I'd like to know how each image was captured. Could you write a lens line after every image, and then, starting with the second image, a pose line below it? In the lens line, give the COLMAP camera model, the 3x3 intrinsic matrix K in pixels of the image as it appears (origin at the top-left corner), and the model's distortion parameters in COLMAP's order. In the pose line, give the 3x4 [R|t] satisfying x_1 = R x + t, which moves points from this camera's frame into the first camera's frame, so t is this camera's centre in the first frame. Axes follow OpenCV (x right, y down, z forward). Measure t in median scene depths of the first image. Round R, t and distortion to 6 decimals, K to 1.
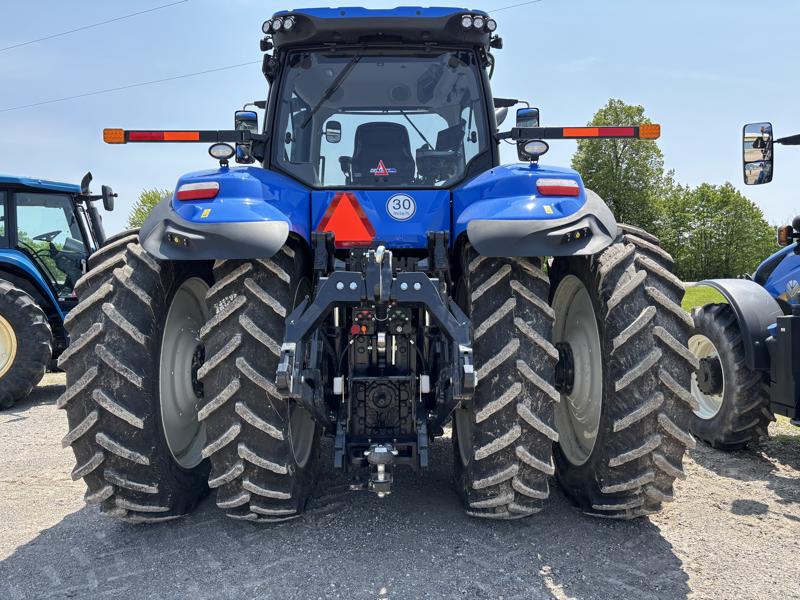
lens RADIAL K [[597.8, 0, 401.0], [0, 597.8, 299.5], [0, 0, 1]] dist [0.028168, -0.012625]
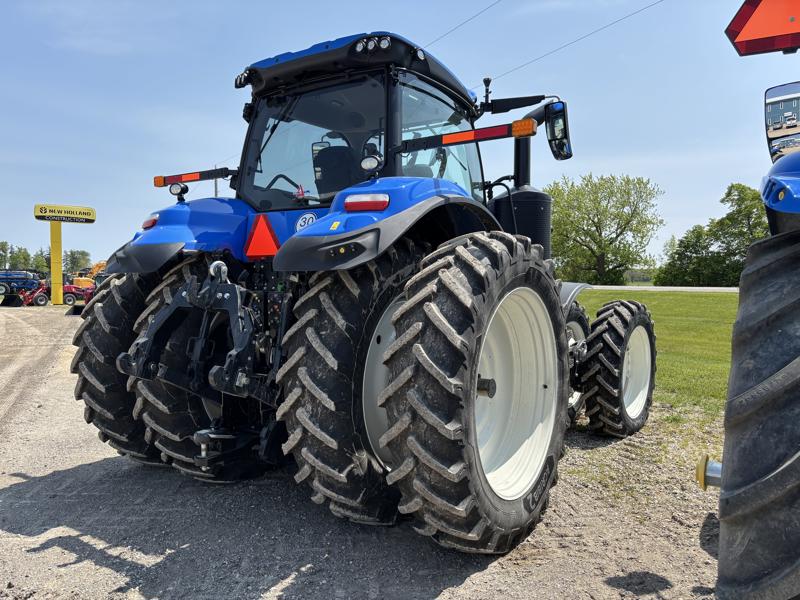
lens RADIAL K [[597.8, 0, 396.5], [0, 597.8, 301.6], [0, 0, 1]] dist [0.028168, -0.012625]
pose [[0.845304, 0.024980, -0.533702, 0.738219], [-0.024770, 0.999665, 0.007559, -0.023427], [0.533711, 0.006830, 0.845639, 0.143474]]
